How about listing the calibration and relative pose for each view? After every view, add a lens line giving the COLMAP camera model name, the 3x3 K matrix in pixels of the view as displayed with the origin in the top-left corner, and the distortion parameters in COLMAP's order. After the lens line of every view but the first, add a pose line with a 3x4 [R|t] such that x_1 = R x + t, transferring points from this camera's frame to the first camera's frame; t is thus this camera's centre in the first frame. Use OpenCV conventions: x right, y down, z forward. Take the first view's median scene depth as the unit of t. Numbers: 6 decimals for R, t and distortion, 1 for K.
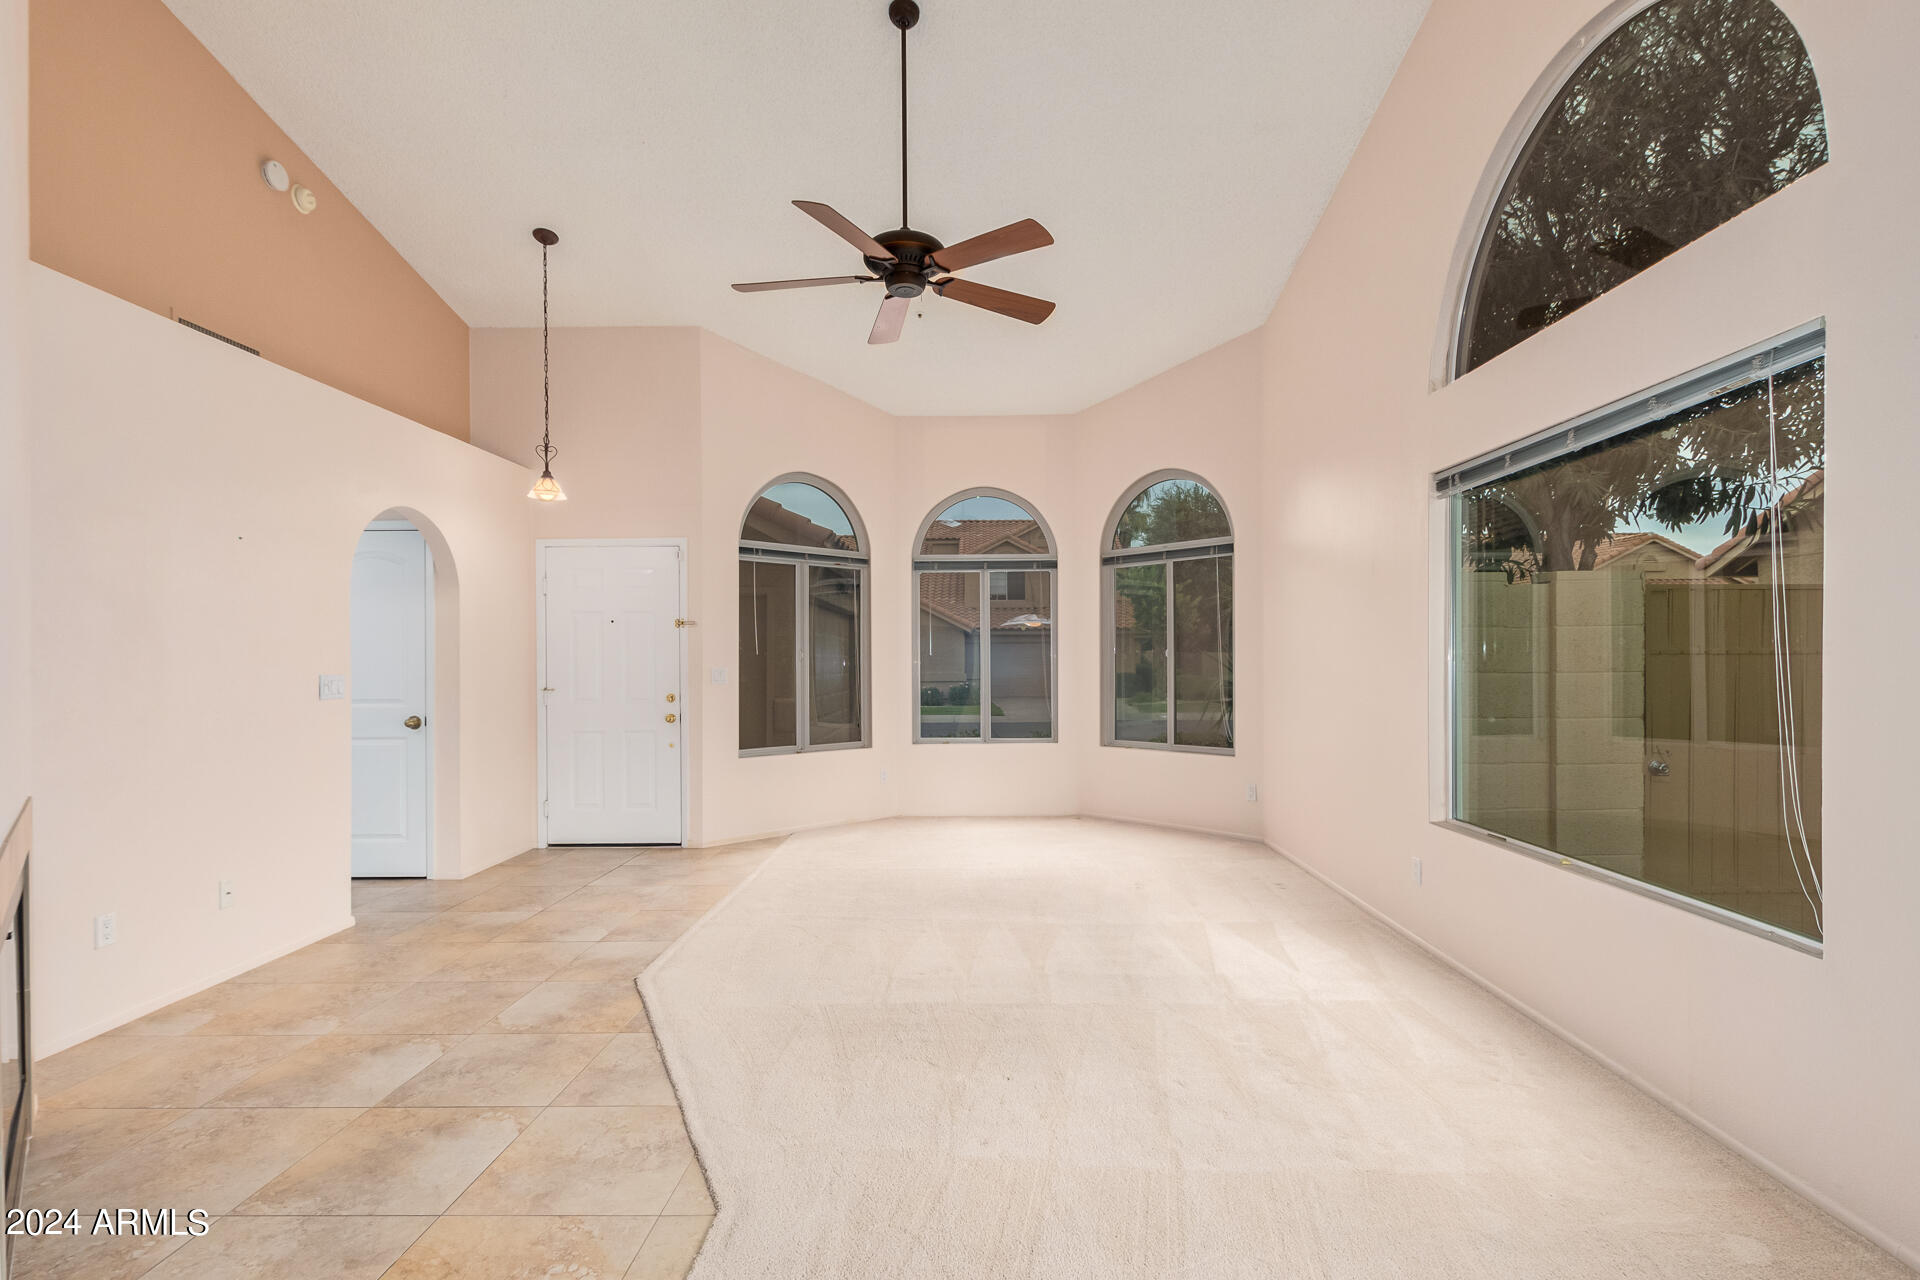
lens RADIAL K [[895.5, 0, 973.7], [0, 895.5, 663.6], [0, 0, 1]] dist [0.000215, -0.000578]
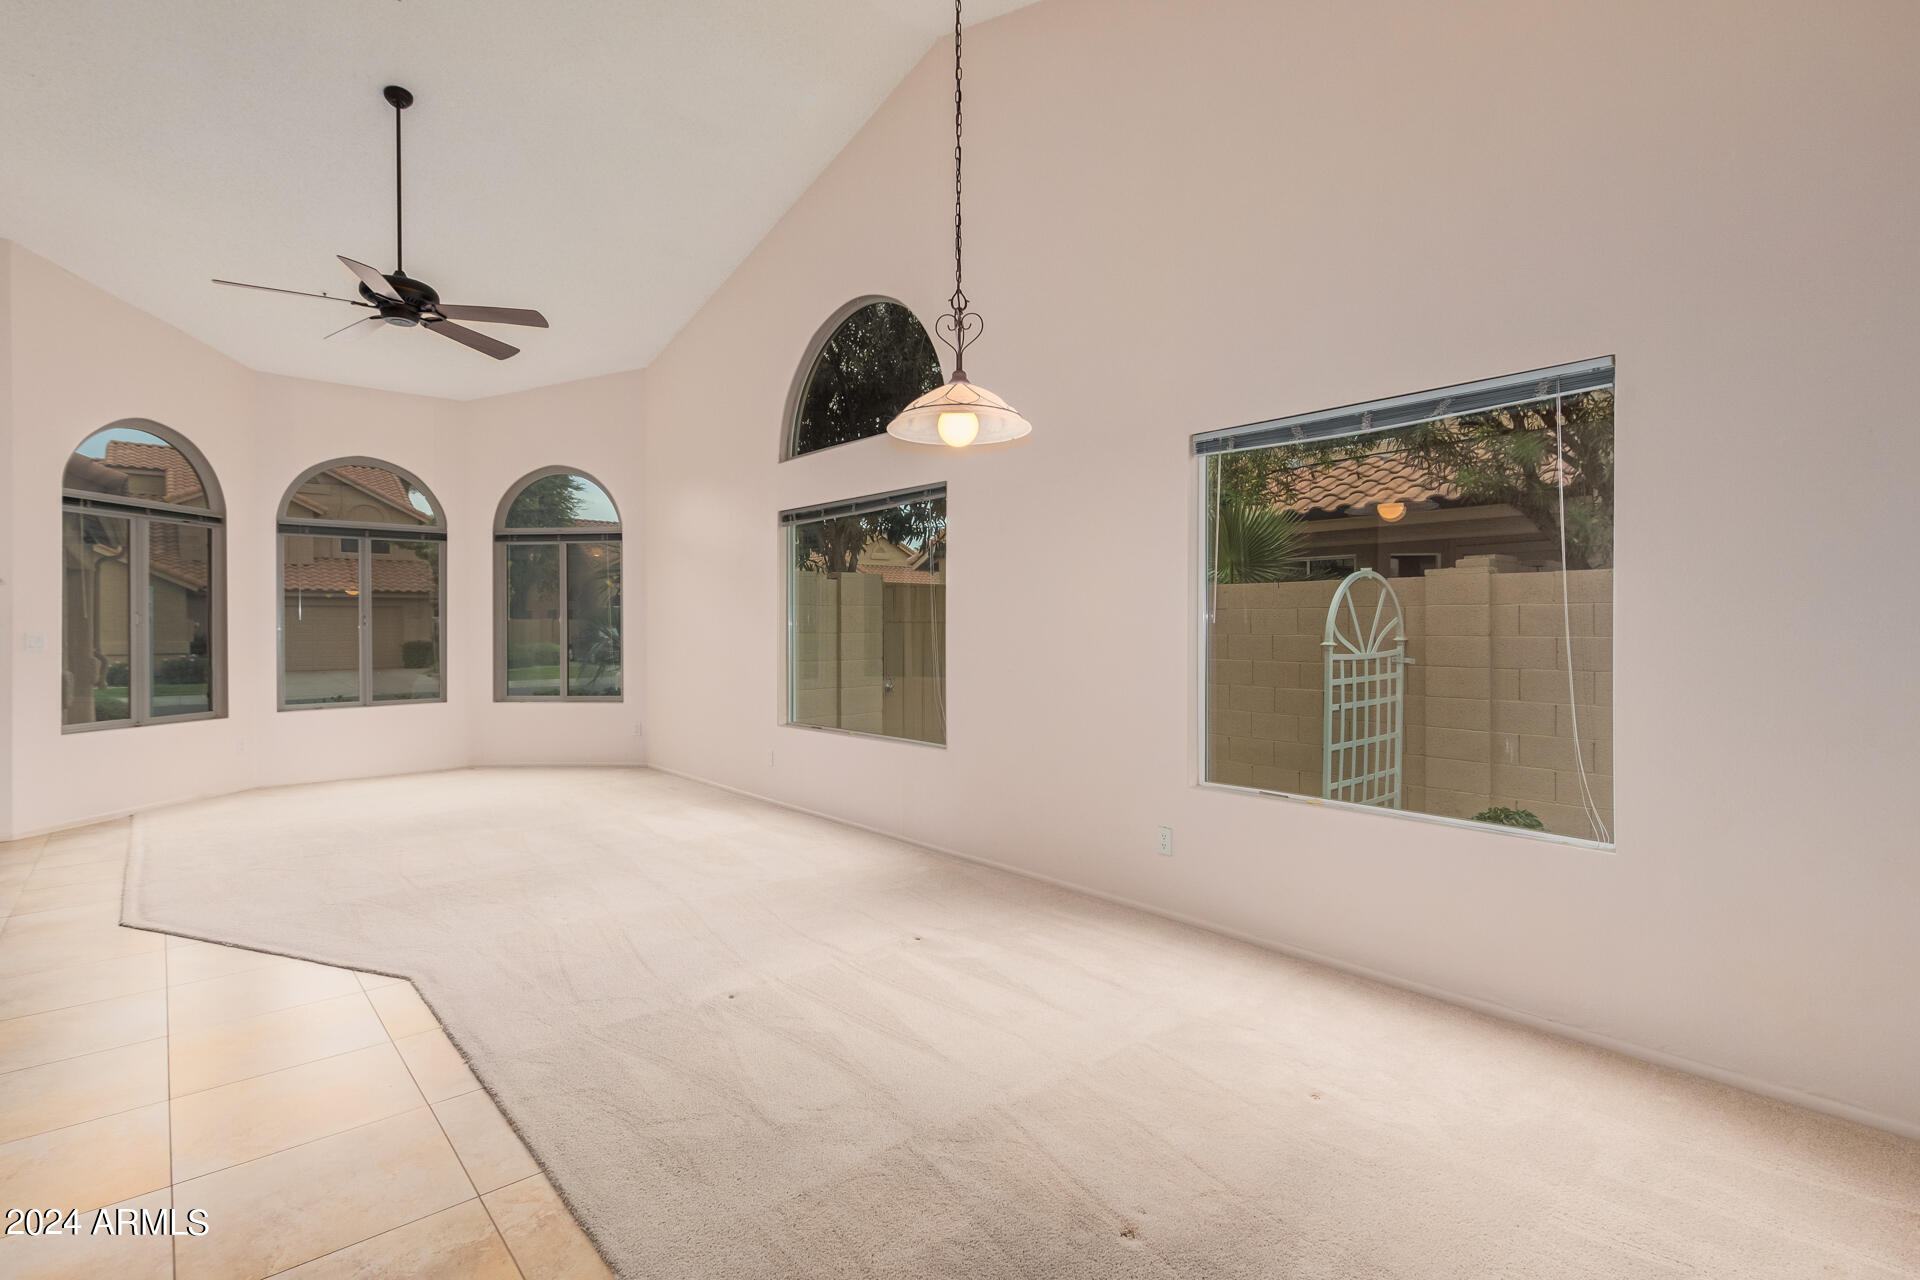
lens RADIAL K [[899.6, 0, 960.0], [0, 899.6, 640.0], [0, 0, 1]] dist [0.003768, -0.005576]
pose [[0.746307, -0.007257, 0.665562, -0.234969], [0.004325, 0.999972, 0.006054, 0.013231], [-0.665588, -0.001640, 0.746318, -0.315969]]
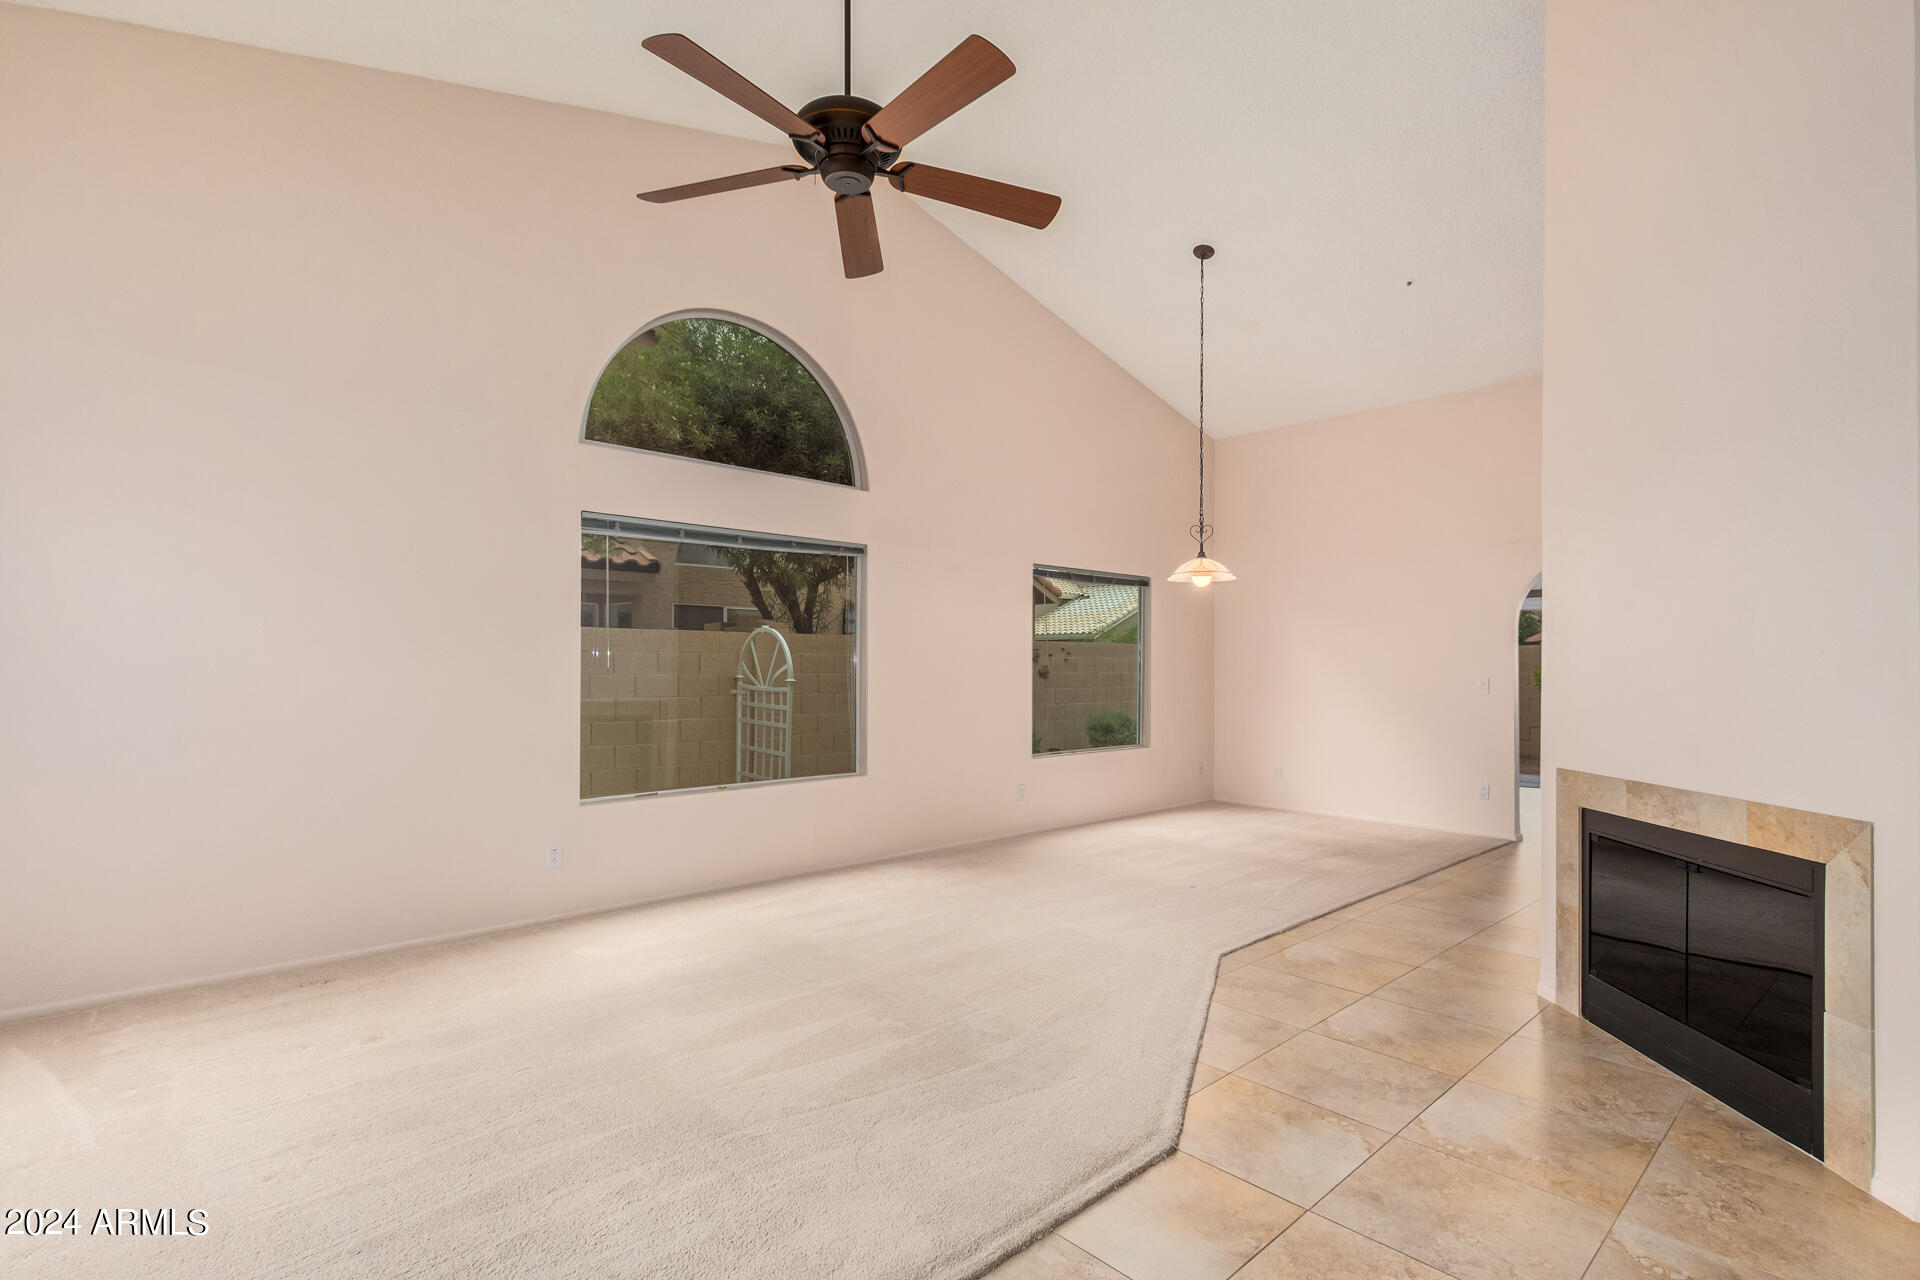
lens RADIAL K [[899.6, 0, 960.0], [0, 899.6, 640.0], [0, 0, 1]] dist [0.003768, -0.005576]
pose [[-0.684723, 0.021637, 0.728482, -0.484177], [0.002795, 0.999630, -0.027064, -0.004511], [-0.728798, -0.016496, -0.684530, 1.002083]]
